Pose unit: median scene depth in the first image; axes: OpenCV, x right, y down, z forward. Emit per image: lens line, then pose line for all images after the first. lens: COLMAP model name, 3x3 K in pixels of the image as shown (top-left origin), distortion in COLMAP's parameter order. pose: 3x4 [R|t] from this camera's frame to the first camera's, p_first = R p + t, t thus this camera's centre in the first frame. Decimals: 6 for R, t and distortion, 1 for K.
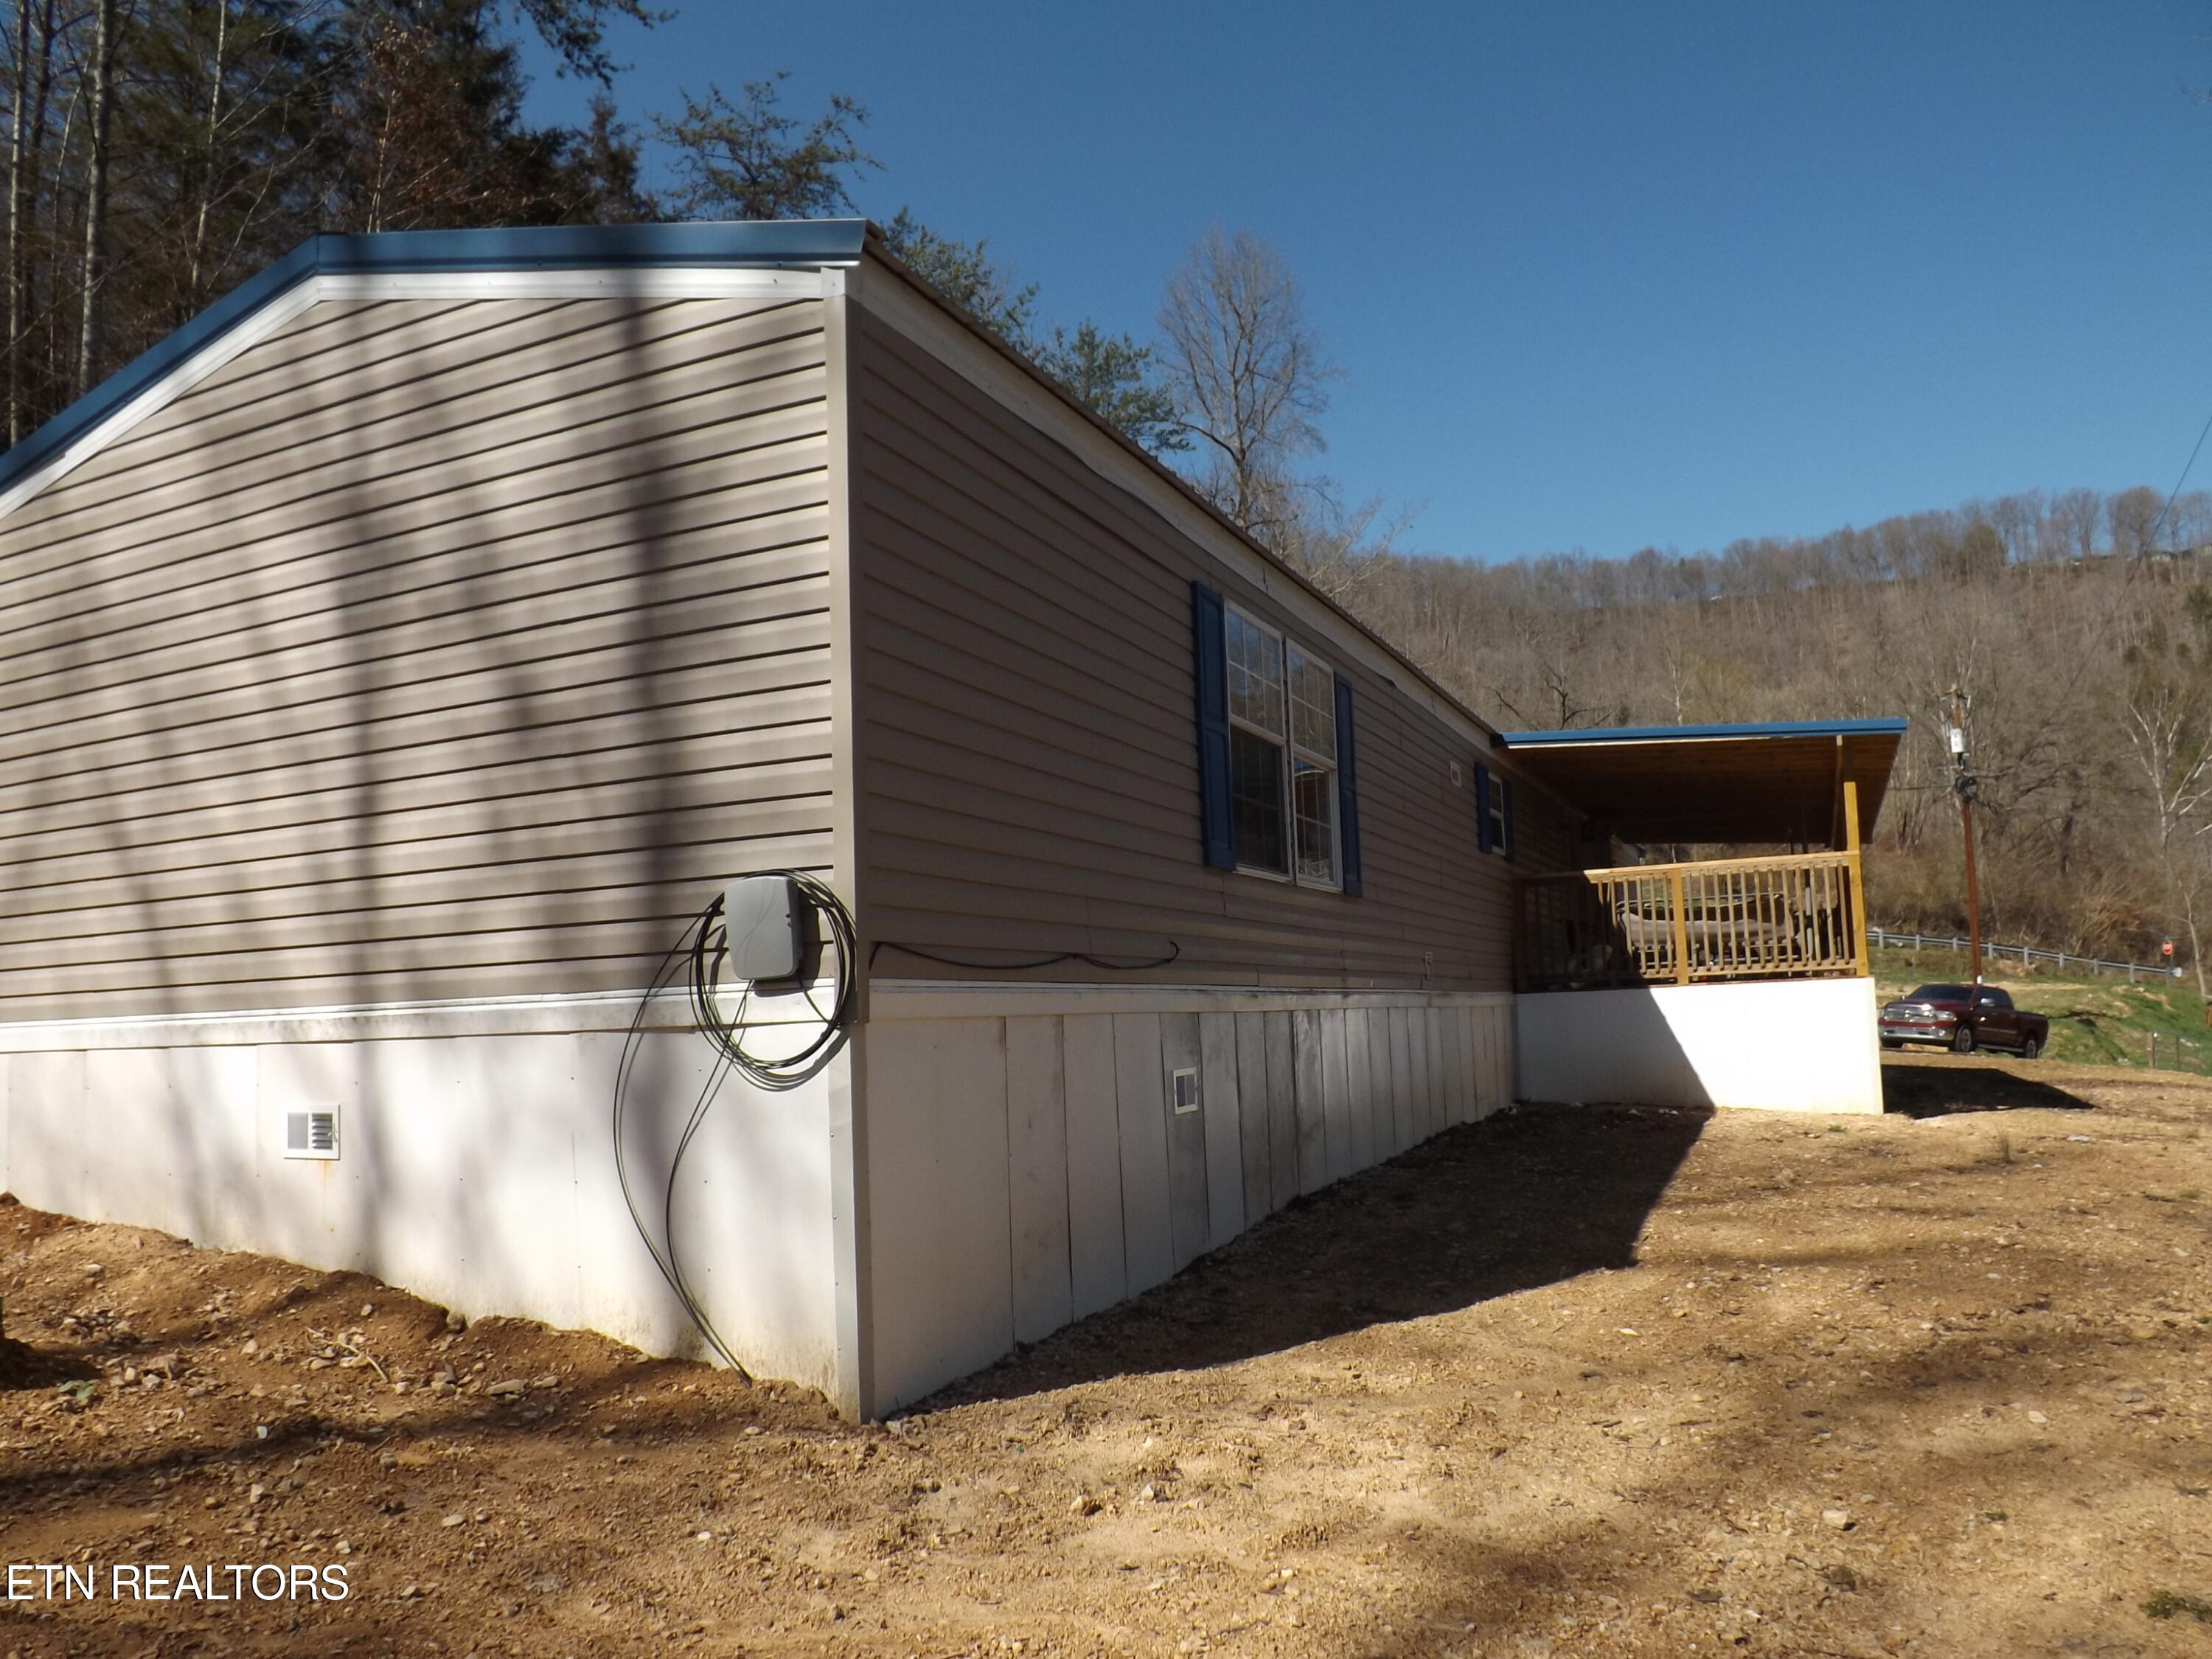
lens RADIAL K [[1596.4, 0, 1106.0], [0, 1596.4, 829.5], [0, 0, 1]] dist [-0.079370, 0.038708]
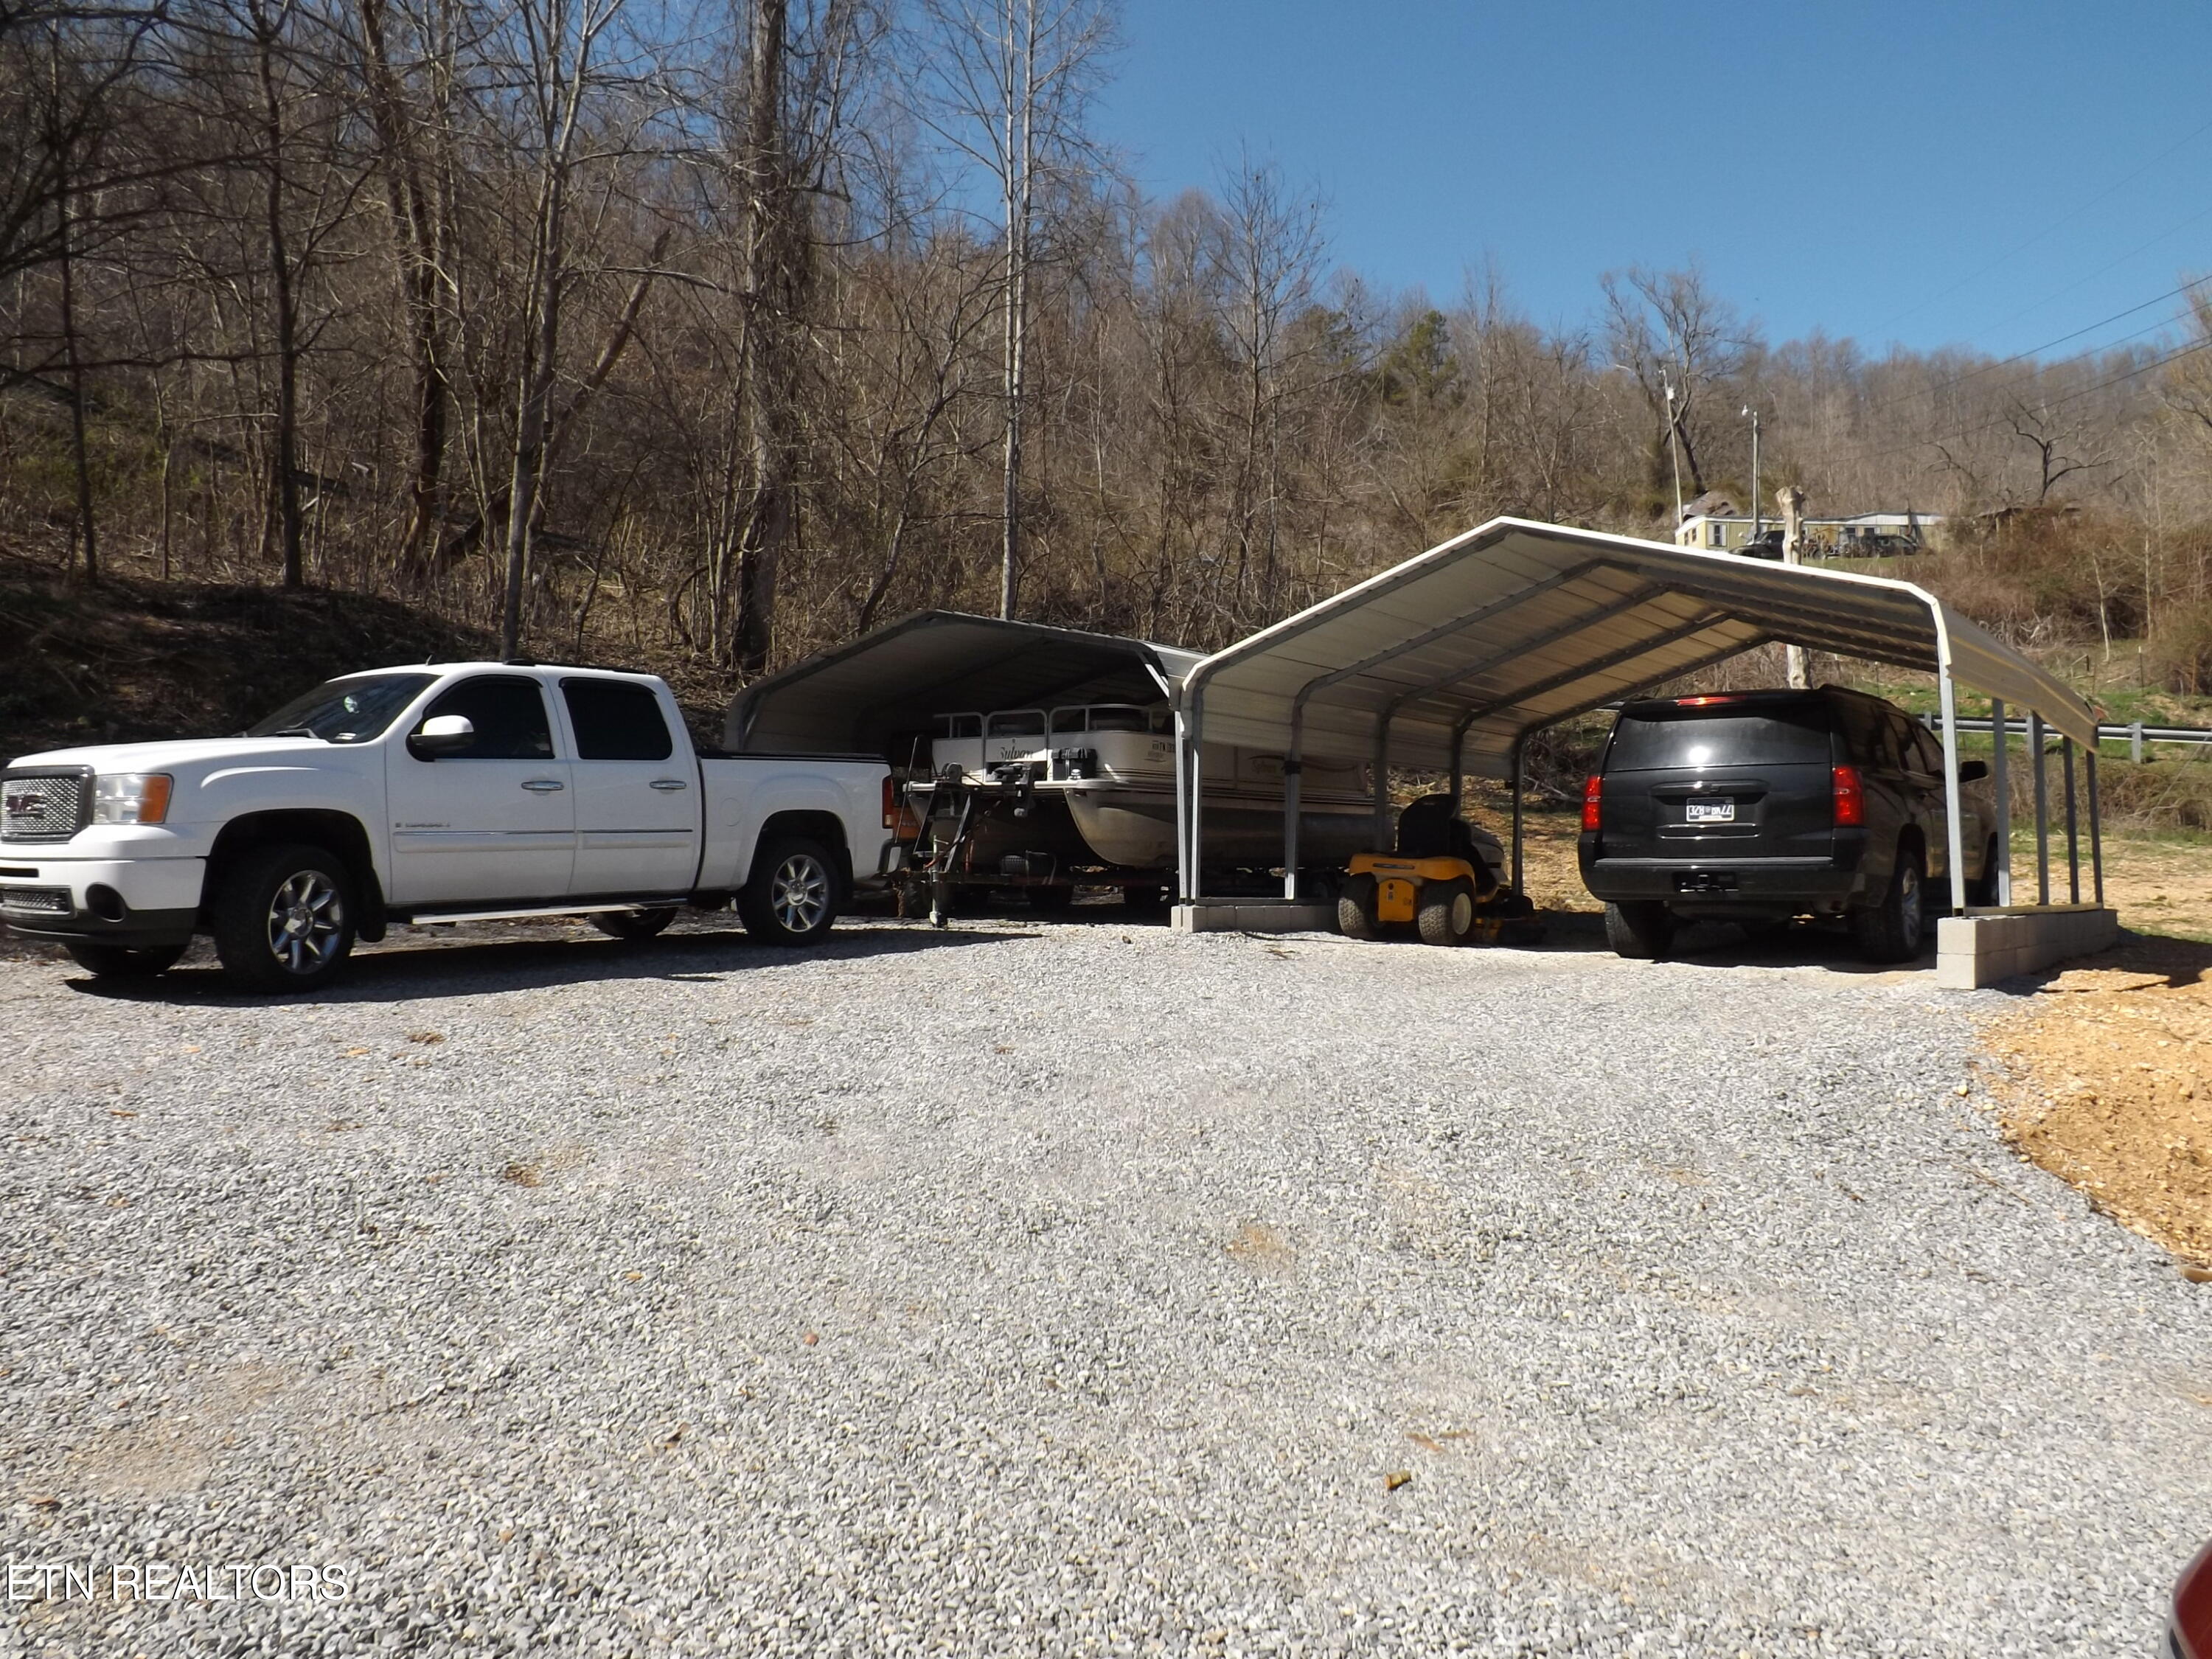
lens RADIAL K [[1596.4, 0, 1106.0], [0, 1596.4, 829.5], [0, 0, 1]] dist [-0.079370, 0.038708]
pose [[0.951490, 0.014526, -0.307336, 0.147896], [0.011009, 0.996638, 0.081188, 0.029668], [0.307482, -0.080633, 0.948131, 0.296694]]
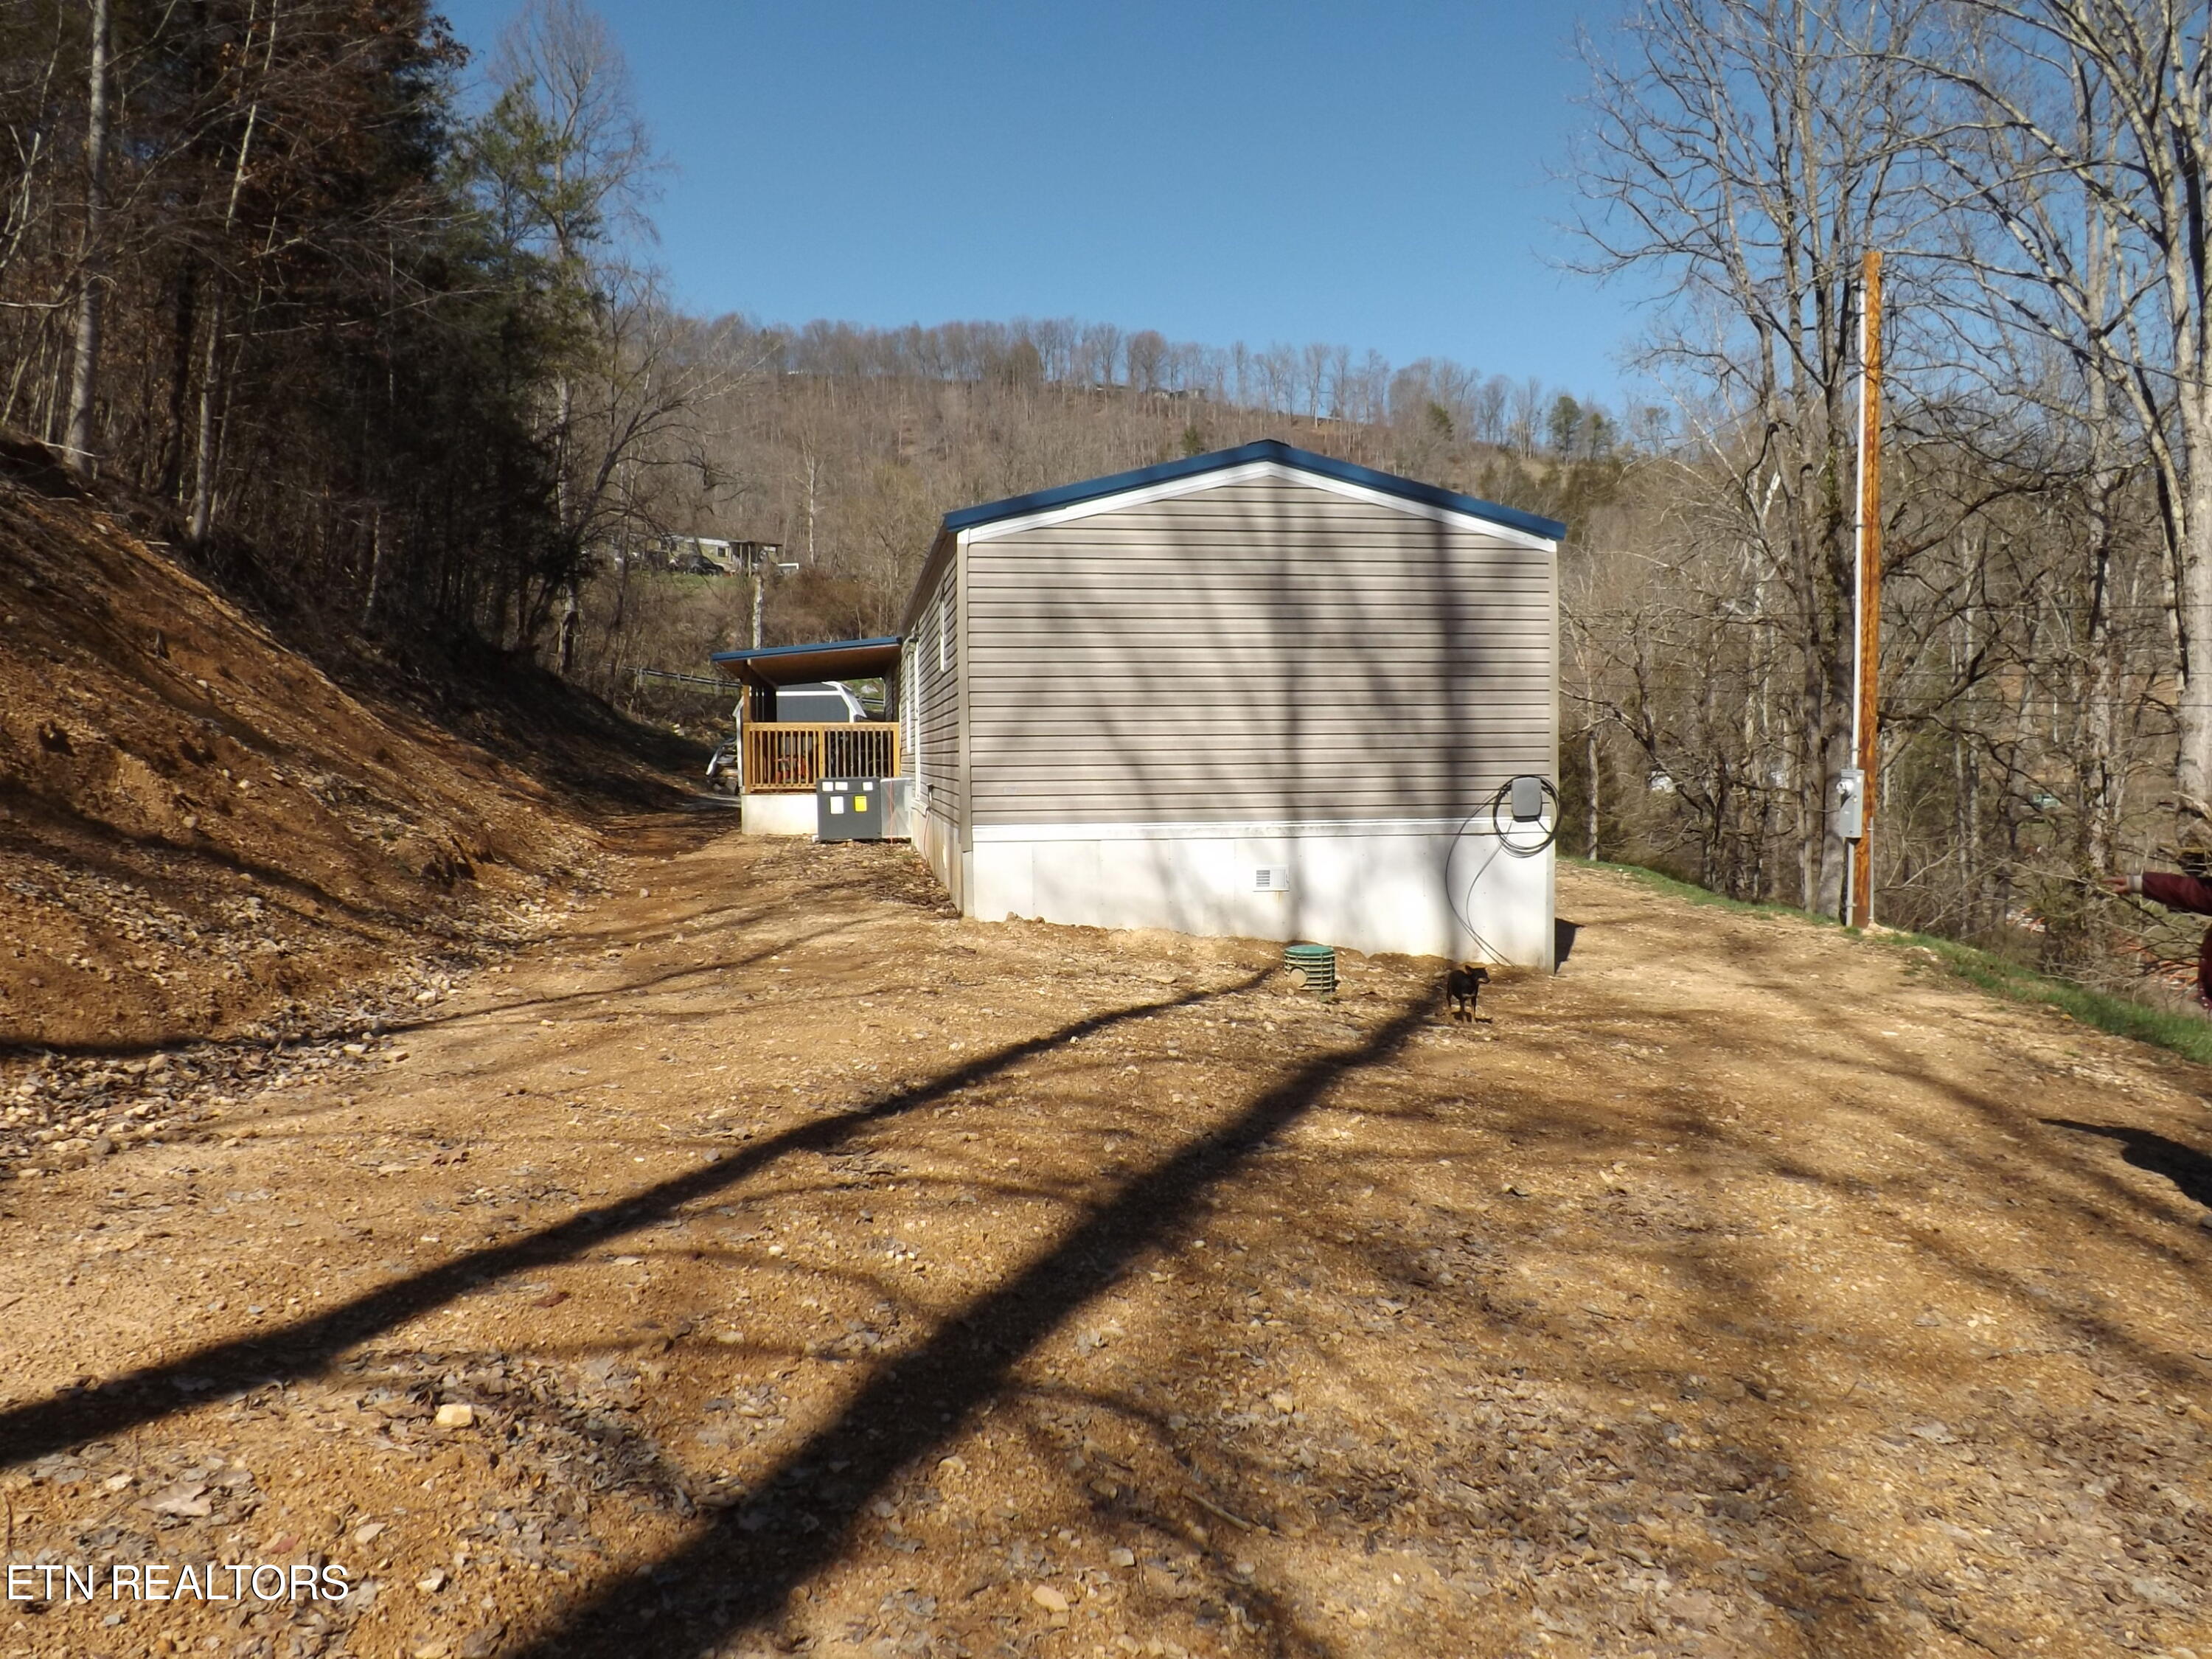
lens RADIAL K [[1599.5, 0, 1082.9], [0, 1599.5, 825.4], [0, 0, 1]] dist [-0.120252, -0.000407]
pose [[0.837221, 0.003168, 0.546856, -0.093591], [-0.086870, 0.988056, 0.127271, -0.006822], [-0.539921, -0.154060, 0.827496, -0.033632]]
